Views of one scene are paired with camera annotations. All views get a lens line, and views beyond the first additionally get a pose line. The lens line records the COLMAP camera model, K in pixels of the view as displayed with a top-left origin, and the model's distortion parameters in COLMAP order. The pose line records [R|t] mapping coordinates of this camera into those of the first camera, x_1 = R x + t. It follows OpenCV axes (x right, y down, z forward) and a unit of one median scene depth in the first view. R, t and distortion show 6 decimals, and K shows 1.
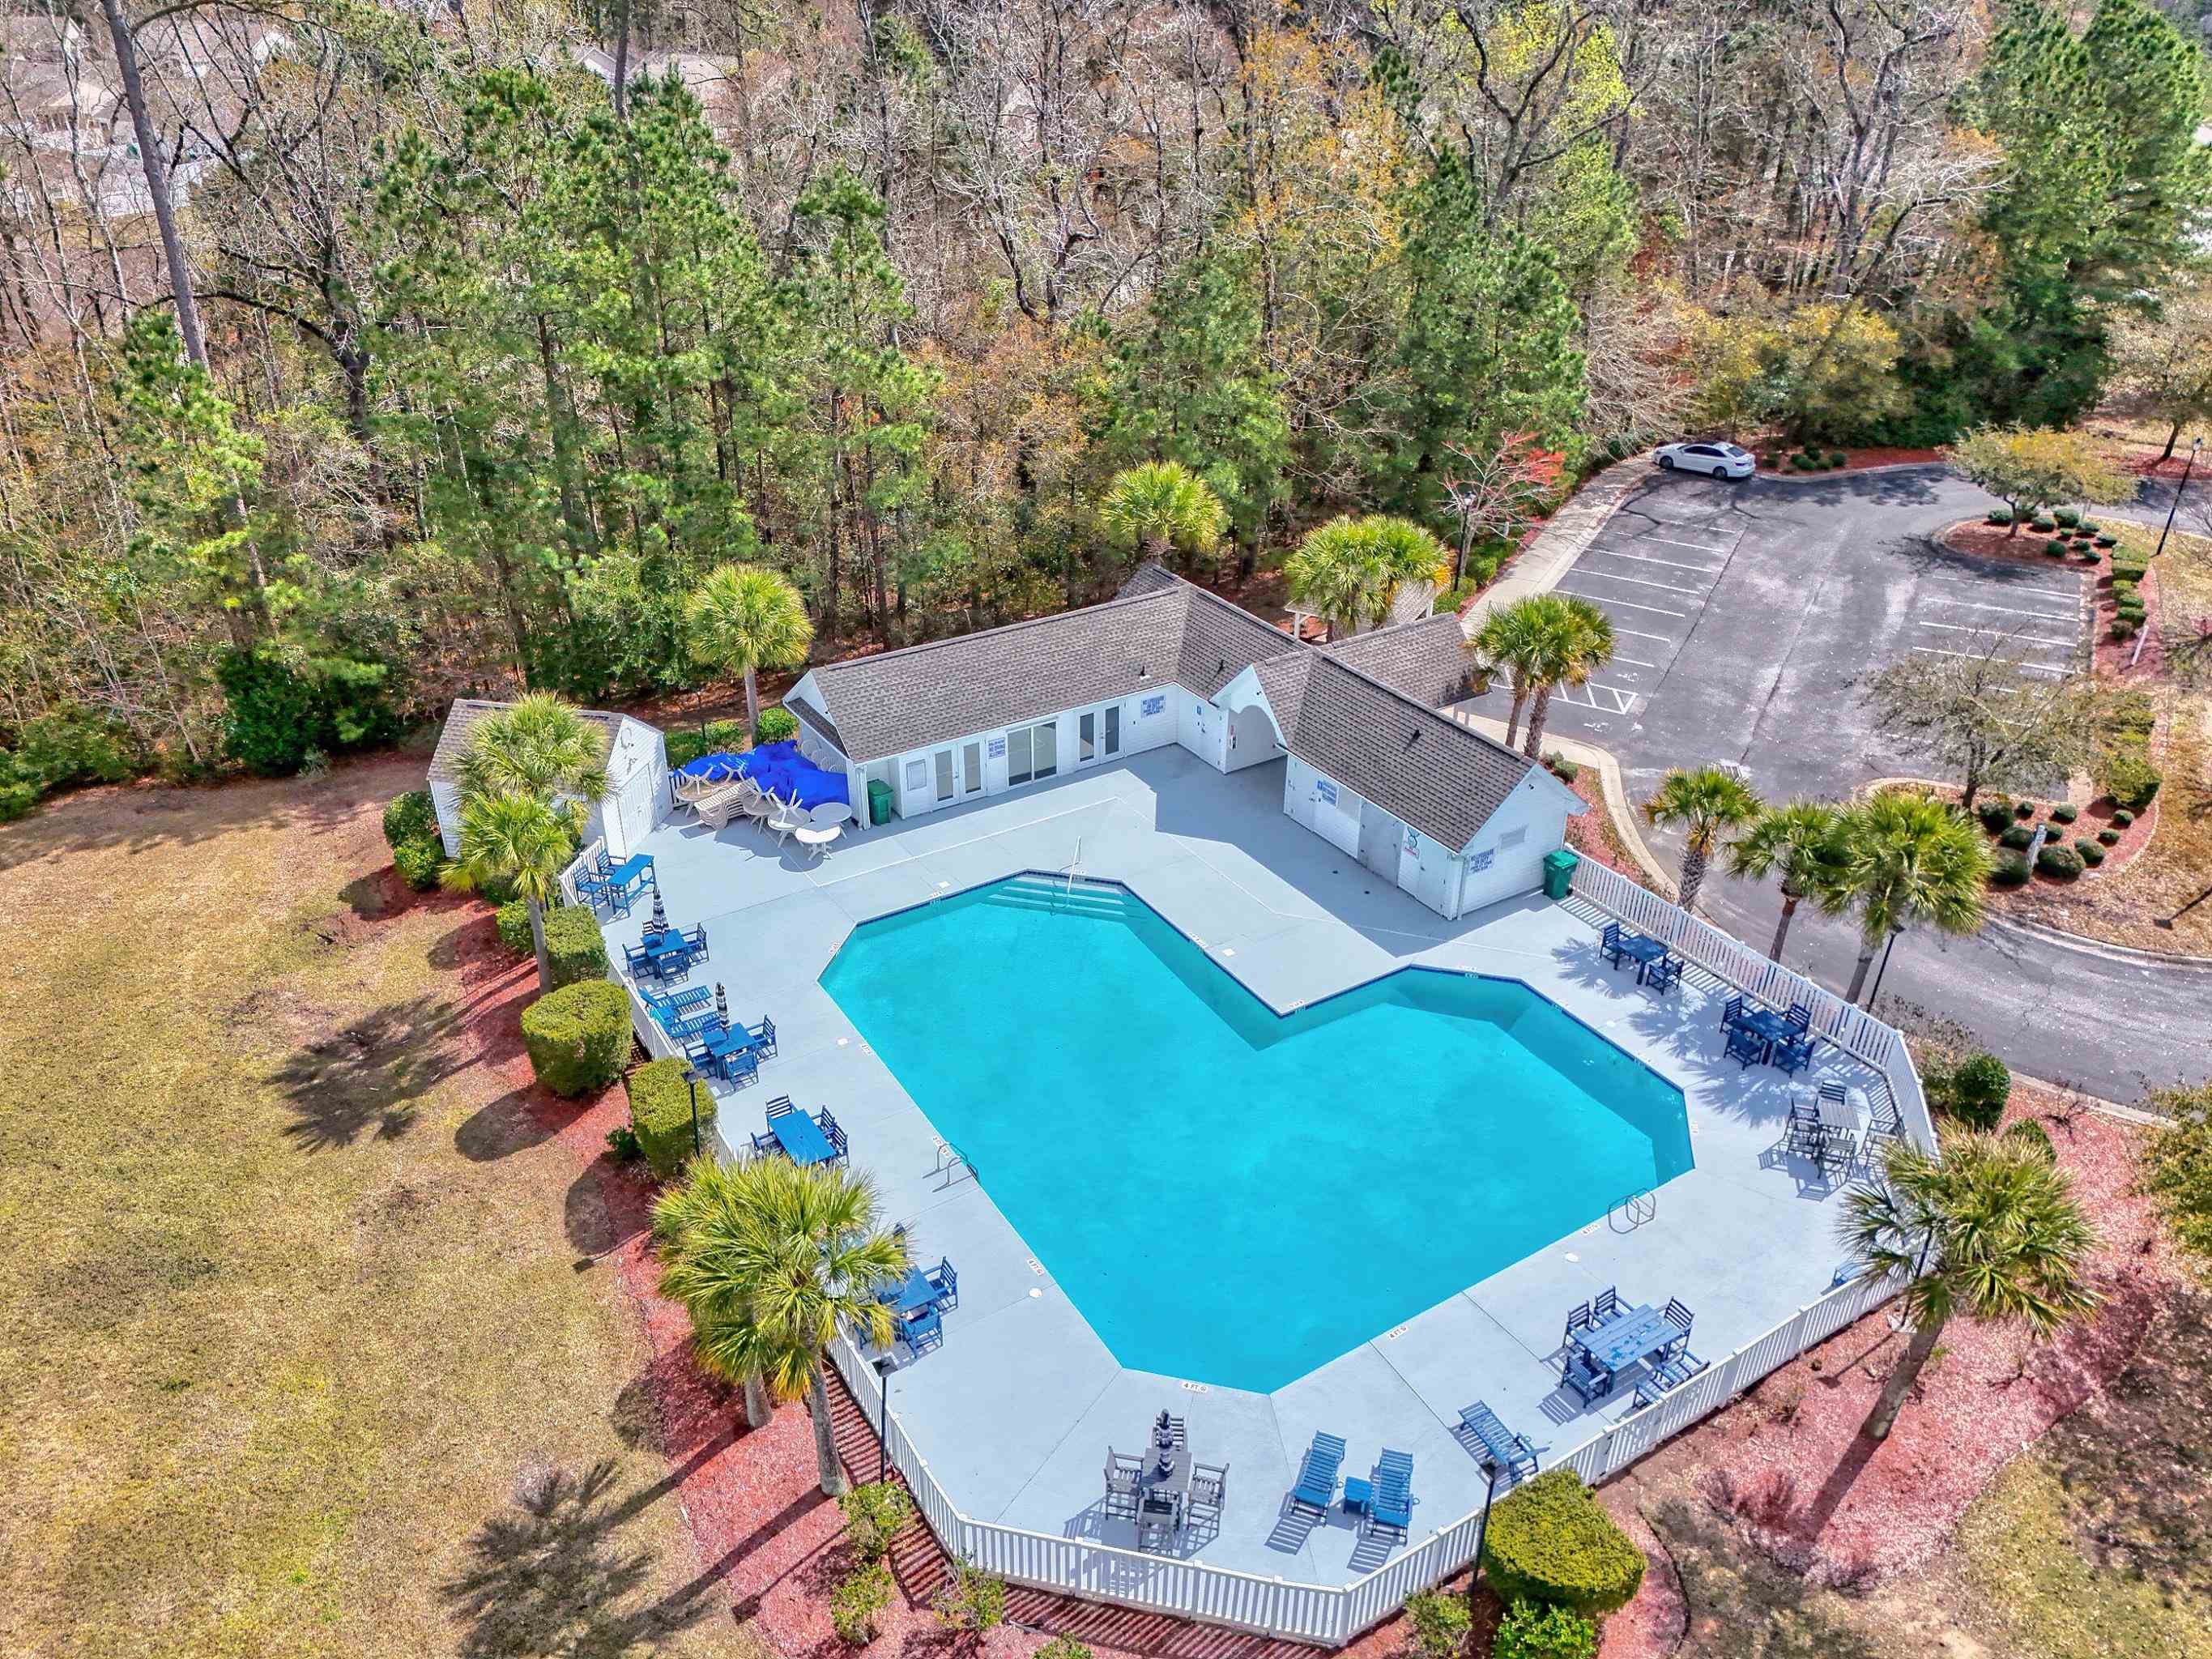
lens RADIAL K [[1621.8, 0, 1106.0], [0, 1621.8, 829.5], [0, 0, 1]] dist [0.062329, -0.044327]
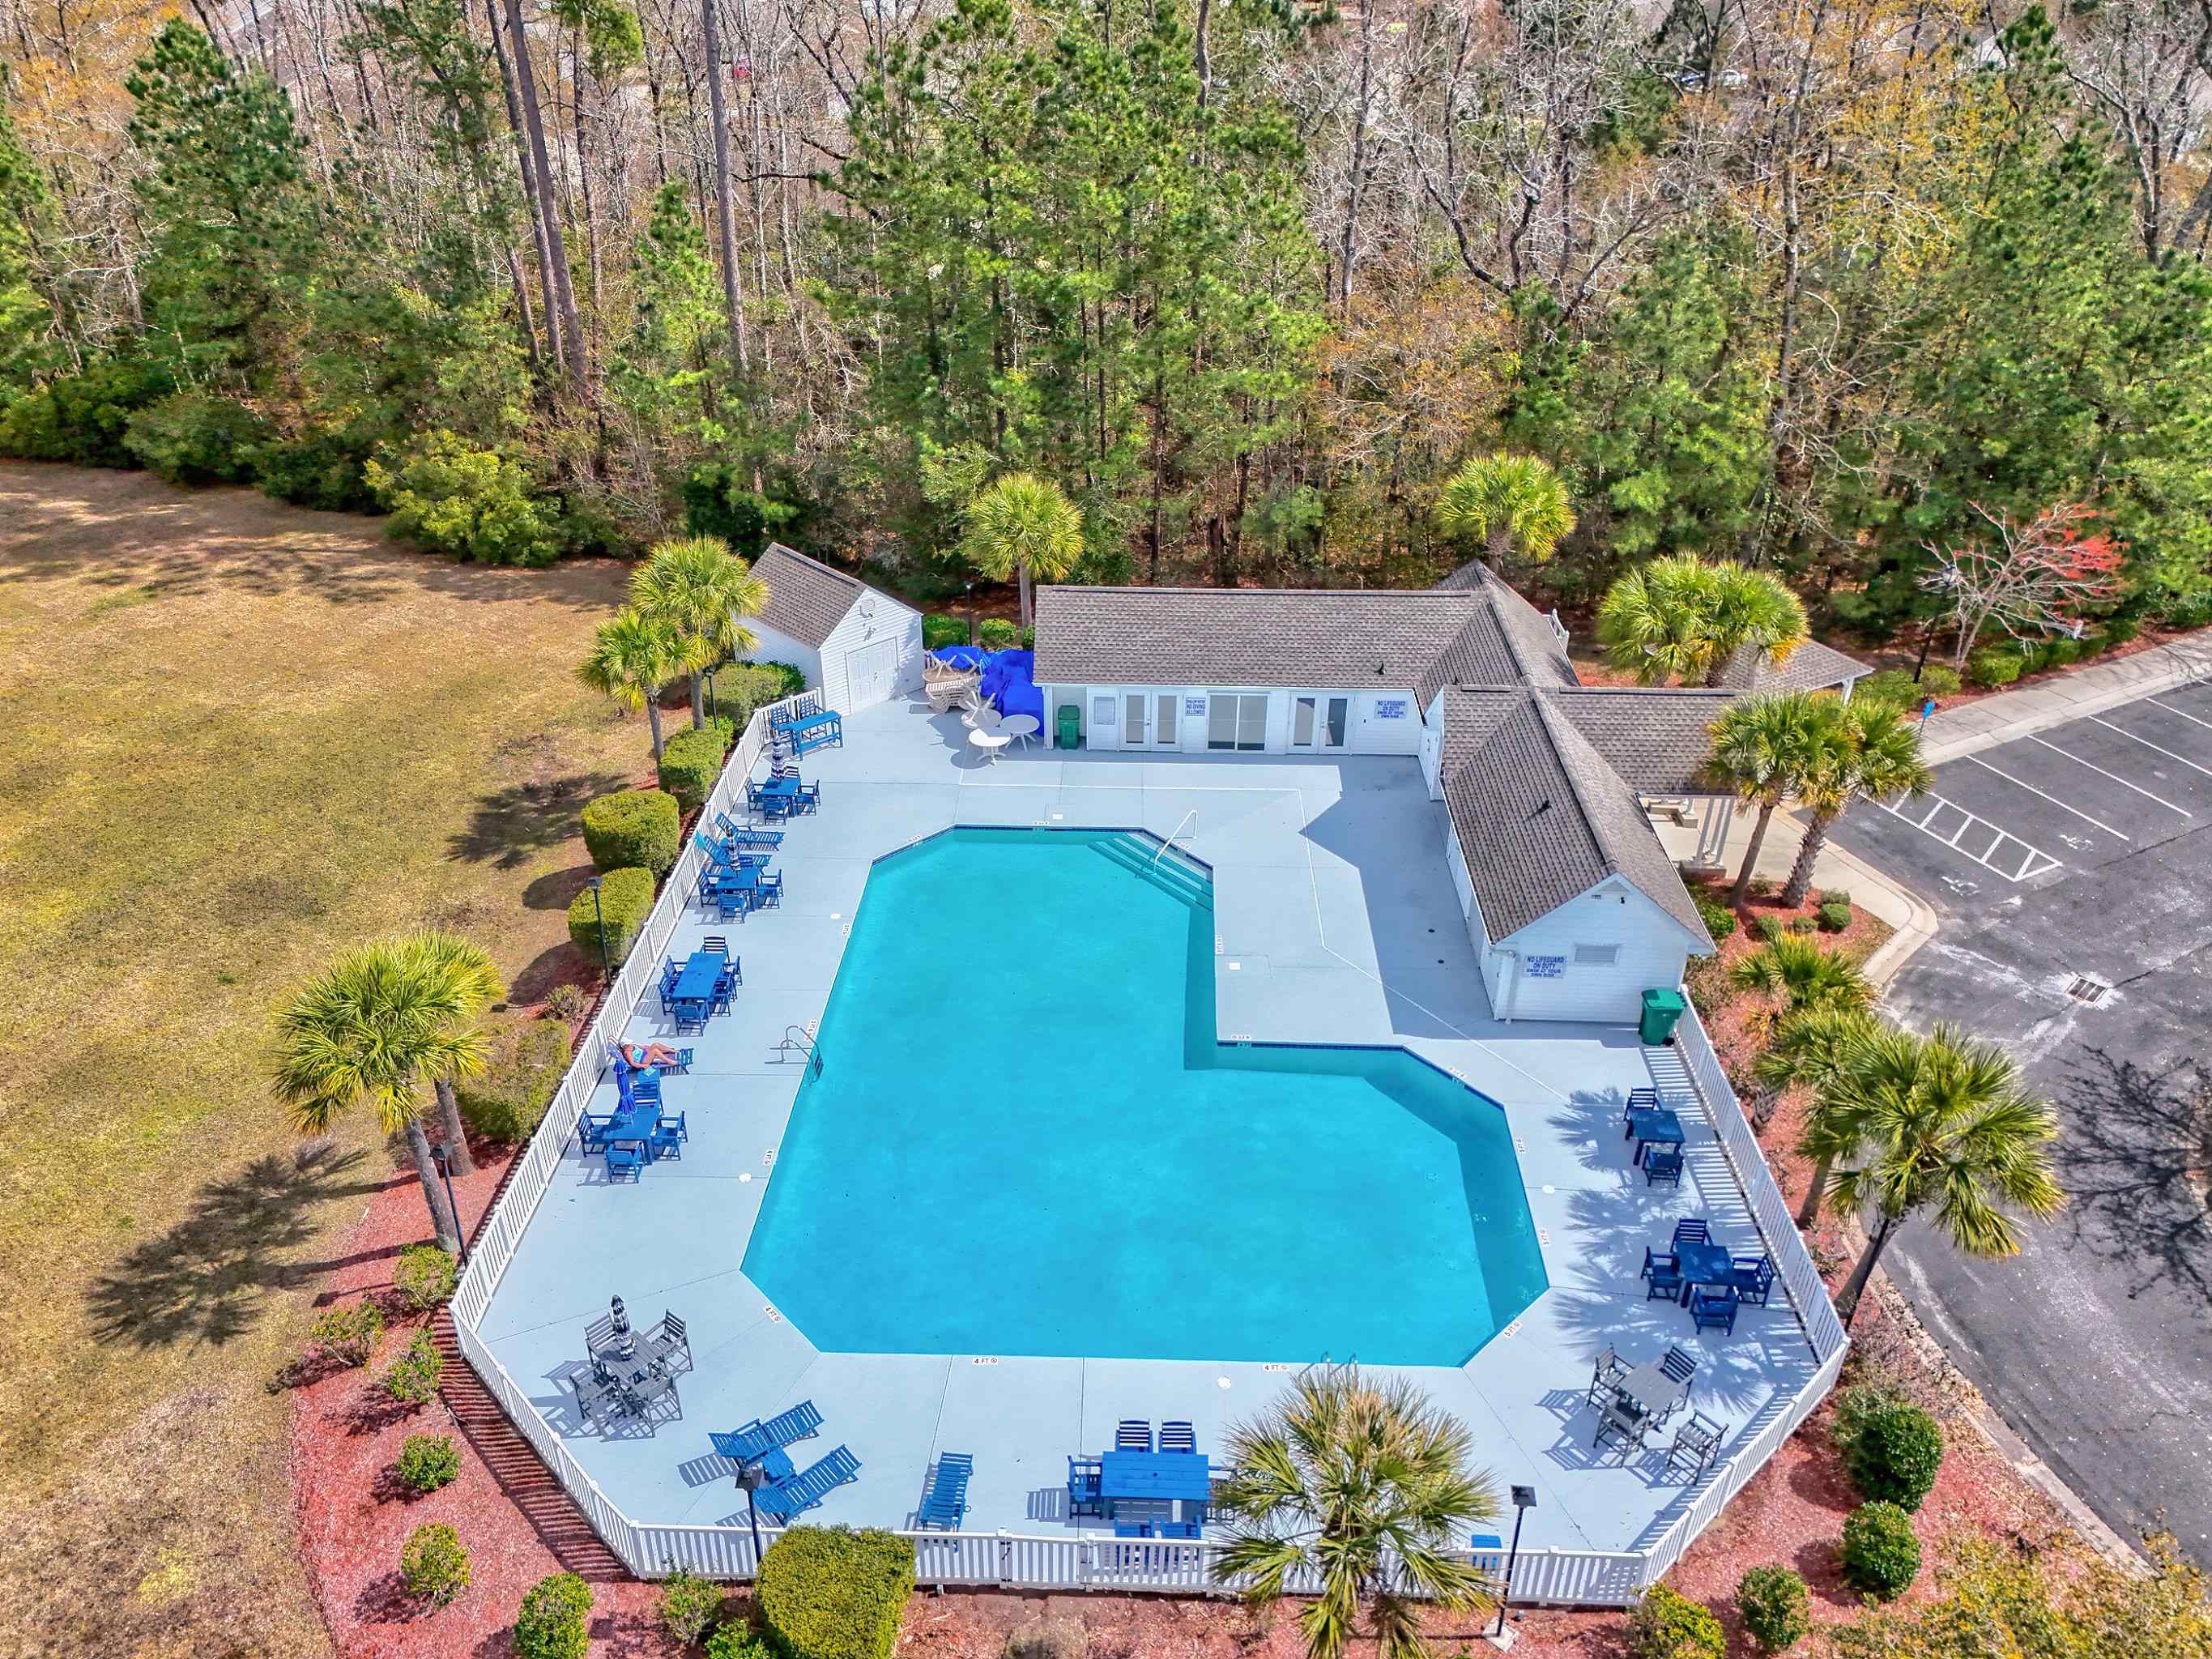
lens RADIAL K [[1583.4, 0, 1108.9], [0, 1583.4, 873.0], [0, 0, 1]] dist [0.061387, -0.046491]
pose [[0.828419, 0.302761, -0.471230, 0.408595], [-0.275563, 0.952763, 0.127705, -0.068808], [0.487634, 0.024060, 0.872717, 0.155692]]
